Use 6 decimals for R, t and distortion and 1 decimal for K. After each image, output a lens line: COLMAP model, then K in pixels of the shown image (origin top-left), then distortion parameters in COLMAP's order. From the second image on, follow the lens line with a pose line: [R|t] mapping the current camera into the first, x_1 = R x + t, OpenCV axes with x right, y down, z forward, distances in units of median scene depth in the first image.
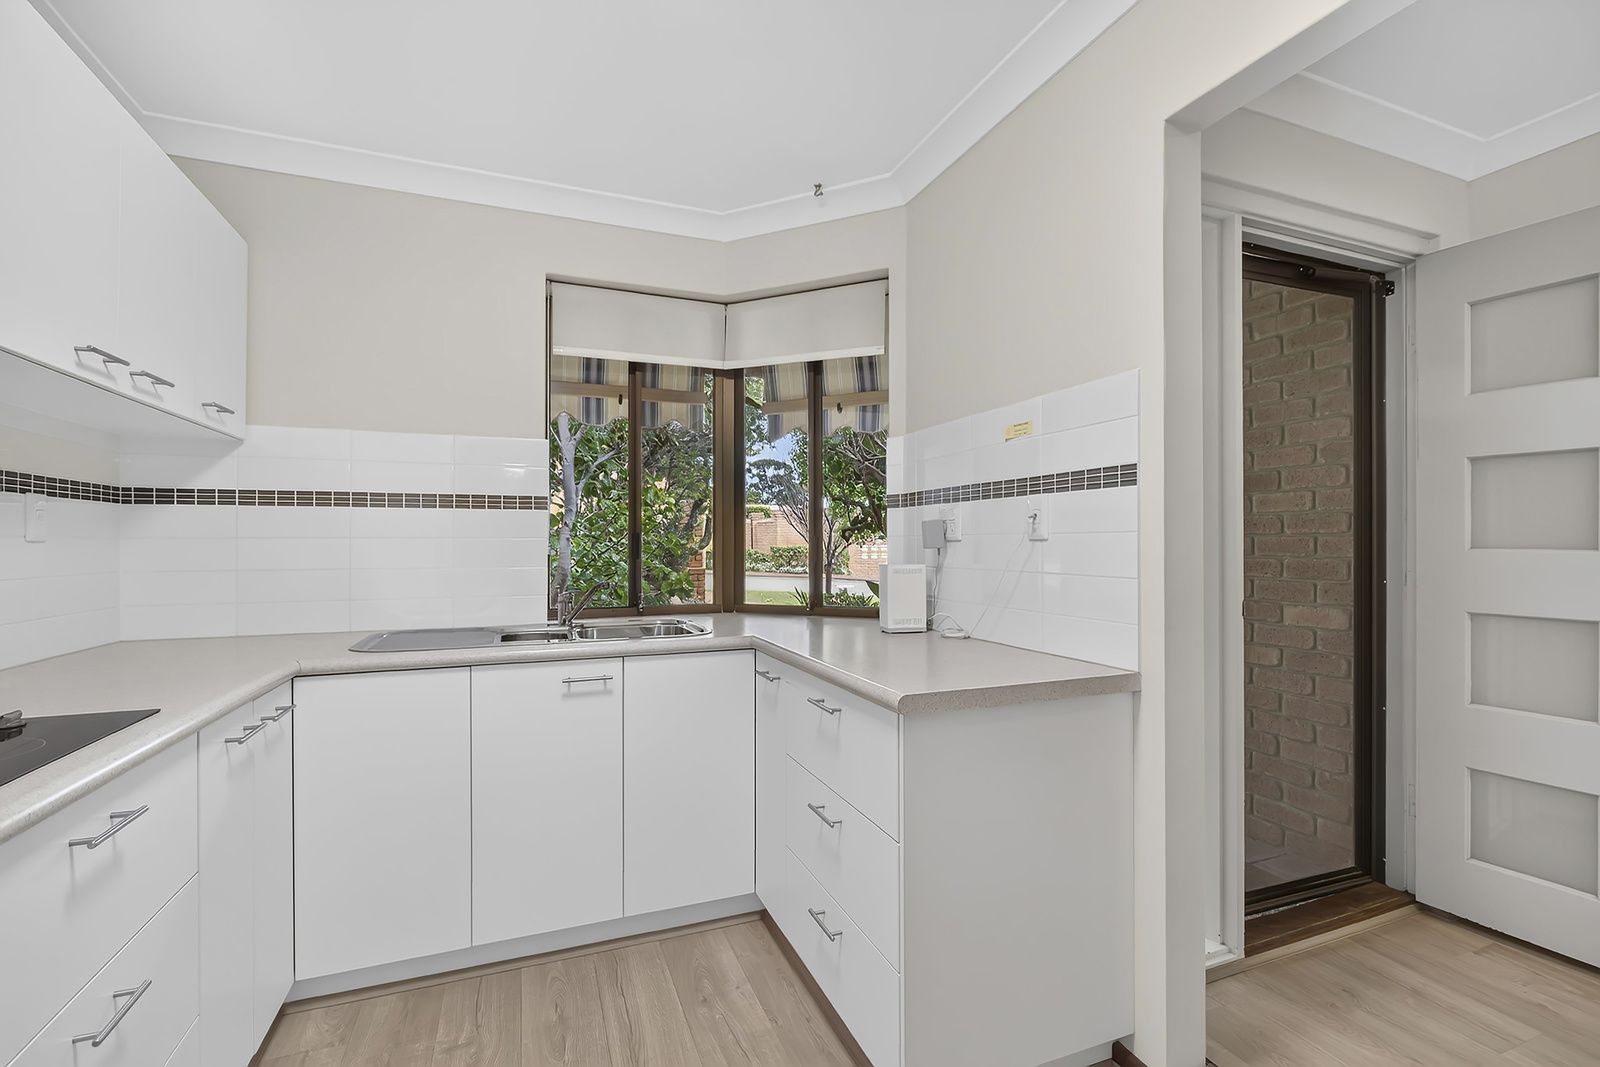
lens RADIAL K [[696.9, 0, 795.8], [0, 696.9, 543.4], [0, 0, 1]] dist [-0.001004, 0.000045]
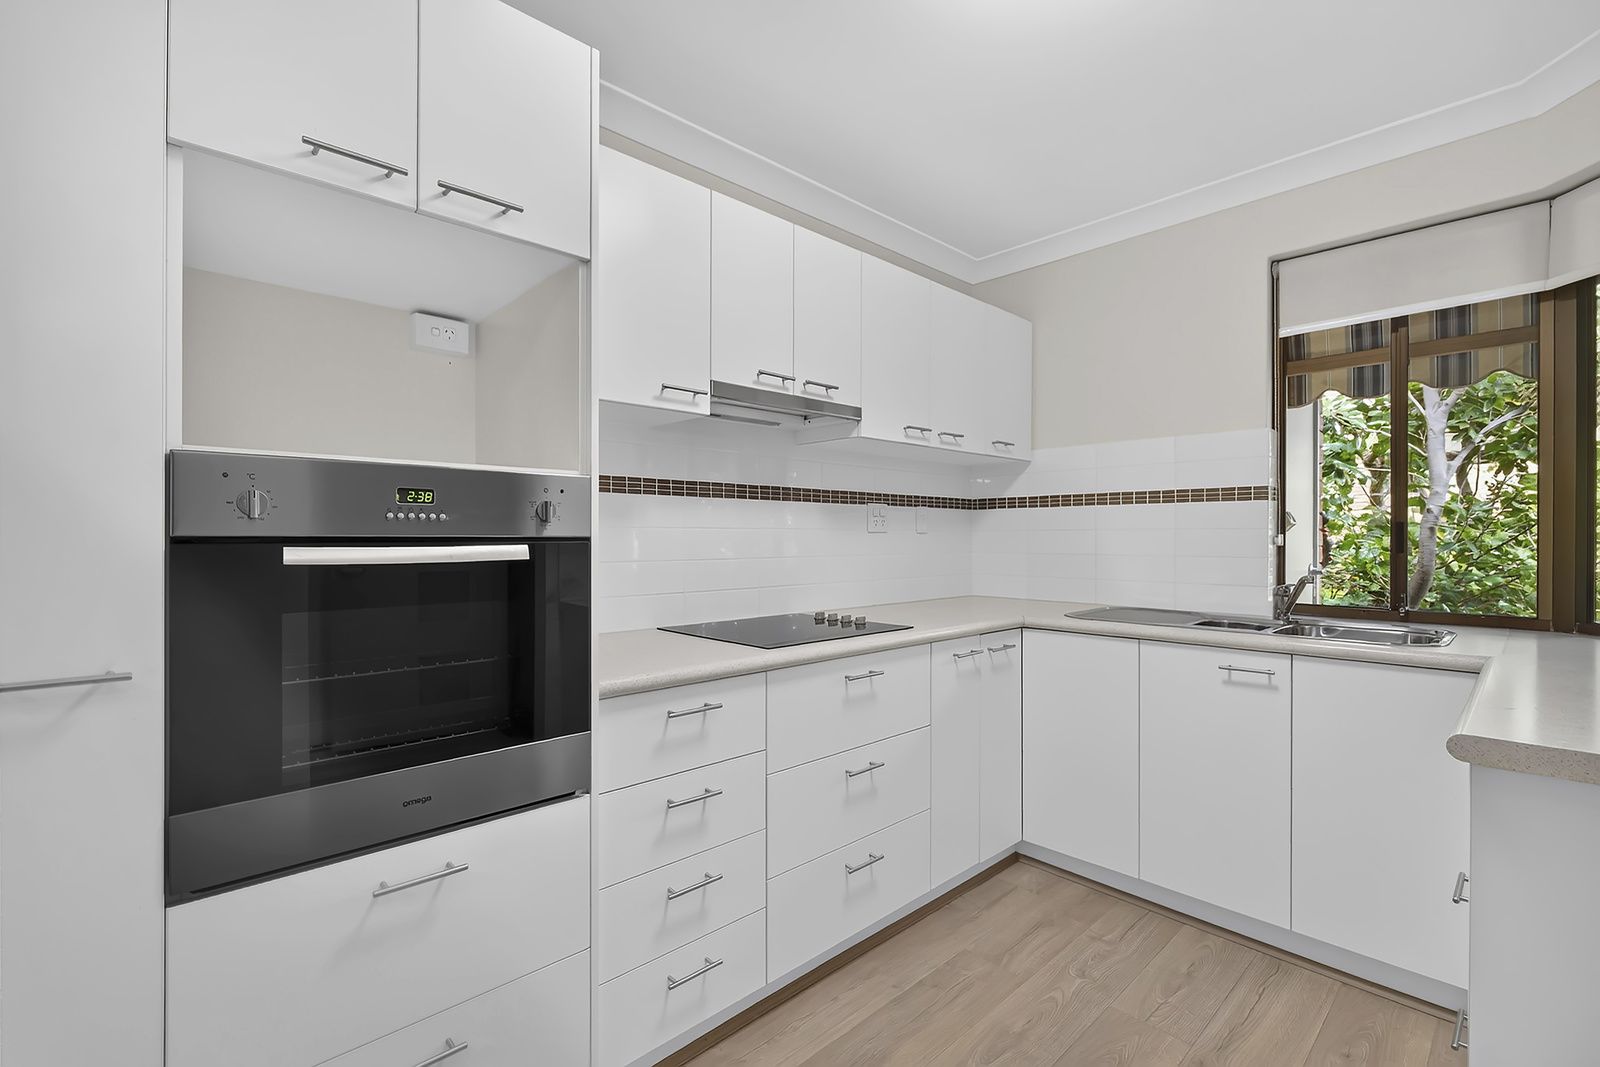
lens RADIAL K [[712.8, 0, 800.0], [0, 712.8, 533.5], [0, 0, 1]] dist [-0.000923, -0.000335]
pose [[0.372484, -0.002105, -0.928036, 0.401562], [-0.000463, 0.999997, -0.002454, 0.002127], [0.928038, 0.001344, 0.372482, 0.025258]]
